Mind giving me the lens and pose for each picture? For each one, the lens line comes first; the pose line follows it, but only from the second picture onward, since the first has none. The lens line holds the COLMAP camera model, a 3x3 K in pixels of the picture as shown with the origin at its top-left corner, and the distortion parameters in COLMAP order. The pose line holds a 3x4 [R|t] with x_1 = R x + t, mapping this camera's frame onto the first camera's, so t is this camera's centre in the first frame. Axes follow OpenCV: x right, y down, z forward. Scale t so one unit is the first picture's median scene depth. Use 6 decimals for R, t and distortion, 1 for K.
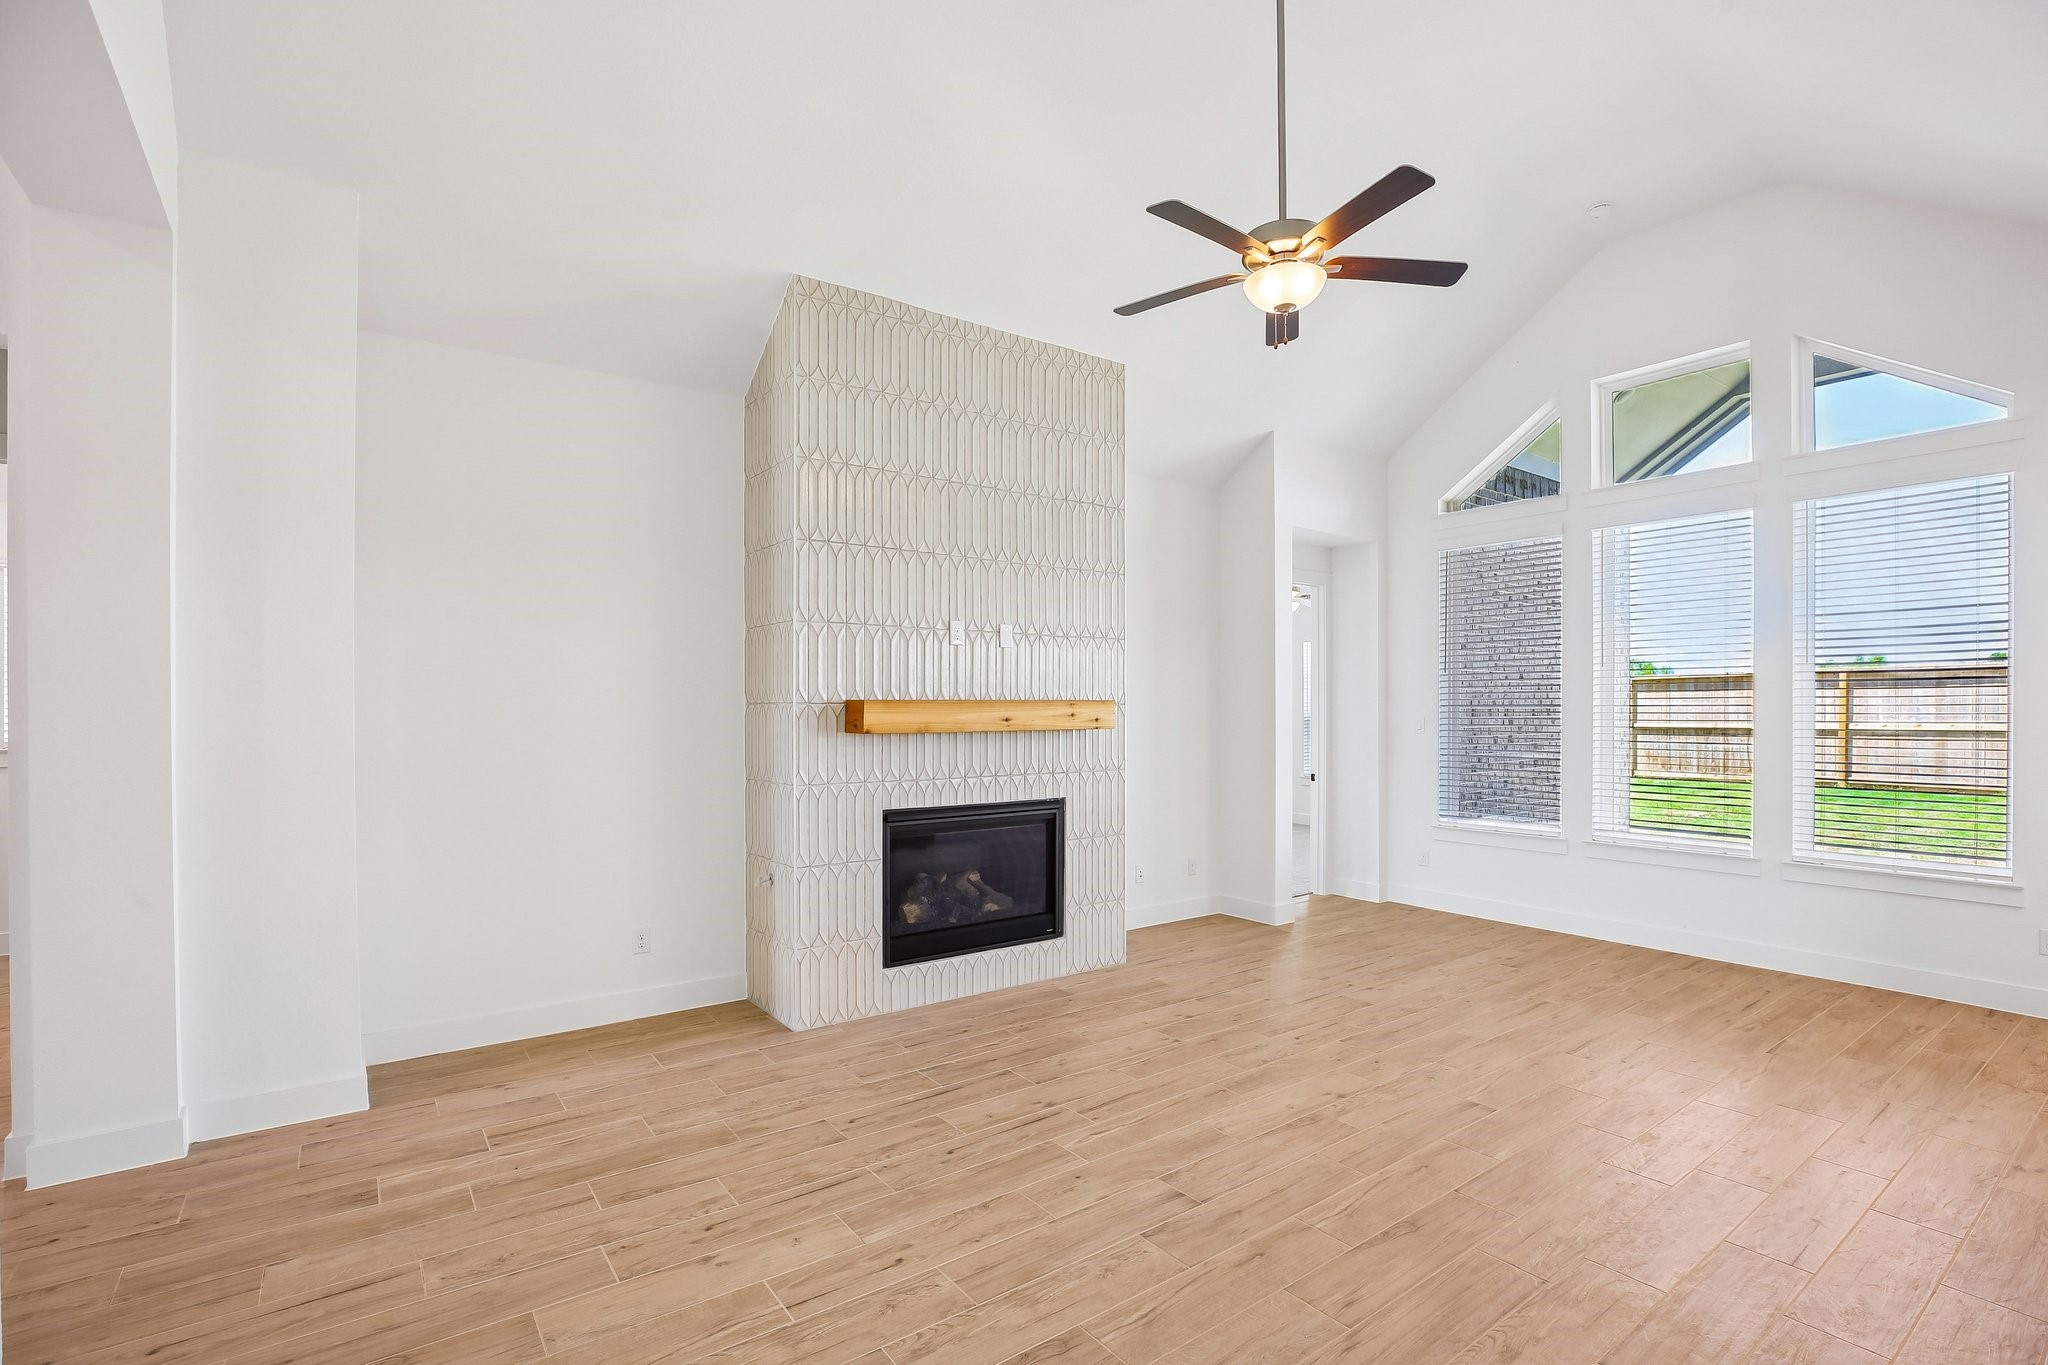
lens RADIAL K [[947.1, 0, 988.8], [0, 947.1, 713.4], [0, 0, 1]] dist [-0.045801, 0.012647]
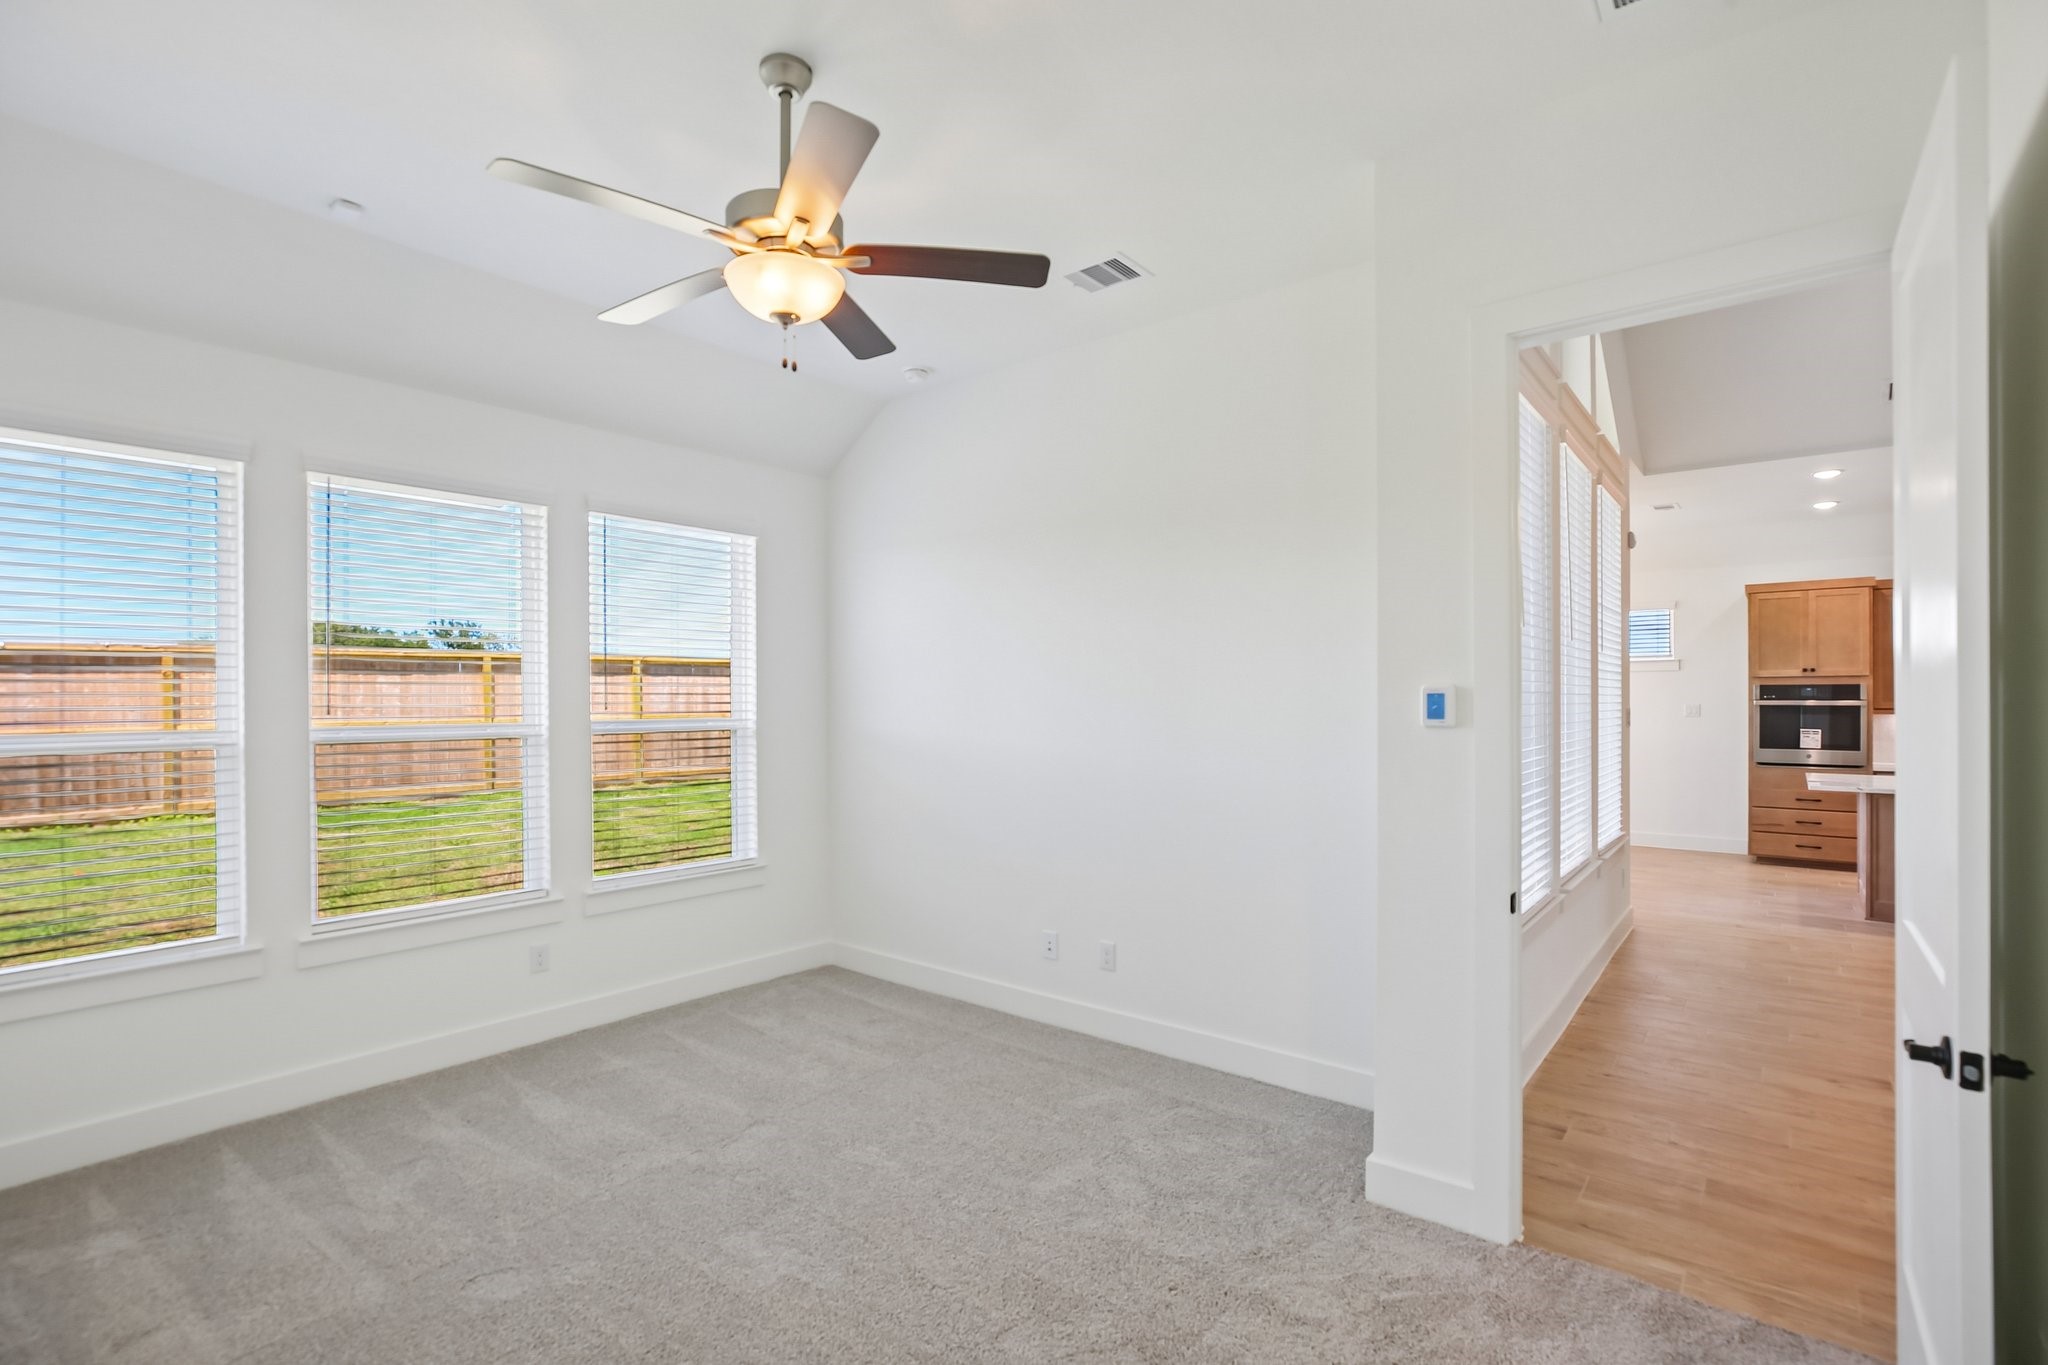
lens RADIAL K [[947.1, 0, 1029.9], [0, 947.1, 692.0], [0, 0, 1]] dist [-0.045801, 0.012647]
pose [[-0.272047, -0.000557, 0.962284, 0.095747], [0.006933, 0.999973, 0.002539, -0.025984], [-0.962259, 0.007362, -0.272035, 2.010263]]
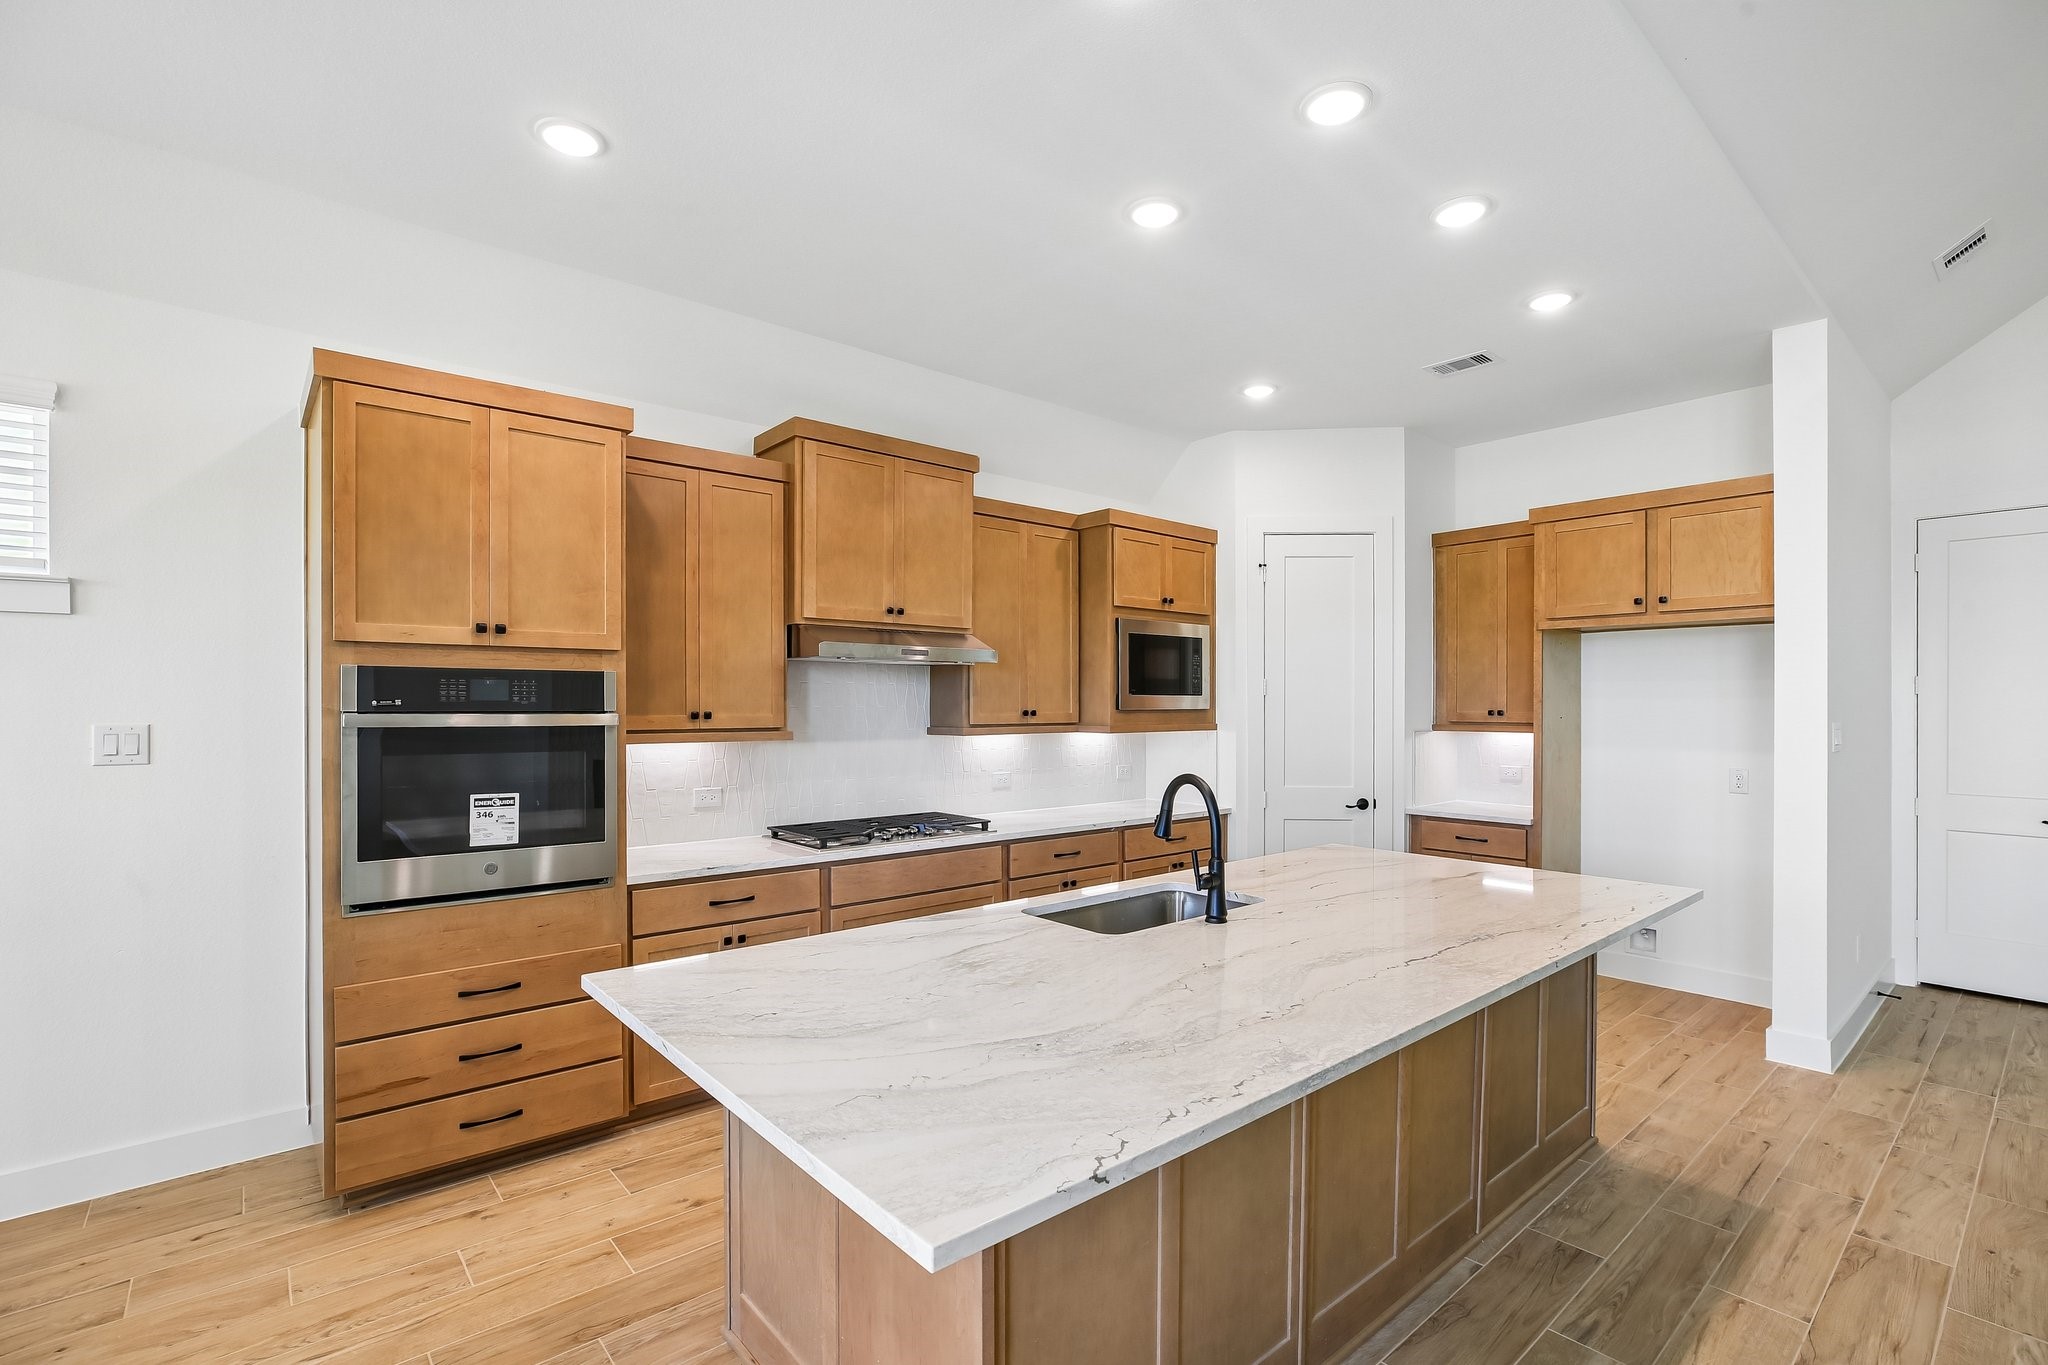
lens RADIAL K [[947.1, 0, 1011.5], [0, 947.1, 706.4], [0, 0, 1]] dist [-0.045801, 0.012647]
pose [[-0.996982, -0.002487, -0.077593, 1.034033], [-0.003241, 0.999949, 0.009596, -0.008226], [0.077565, 0.009818, -0.996939, 0.821285]]
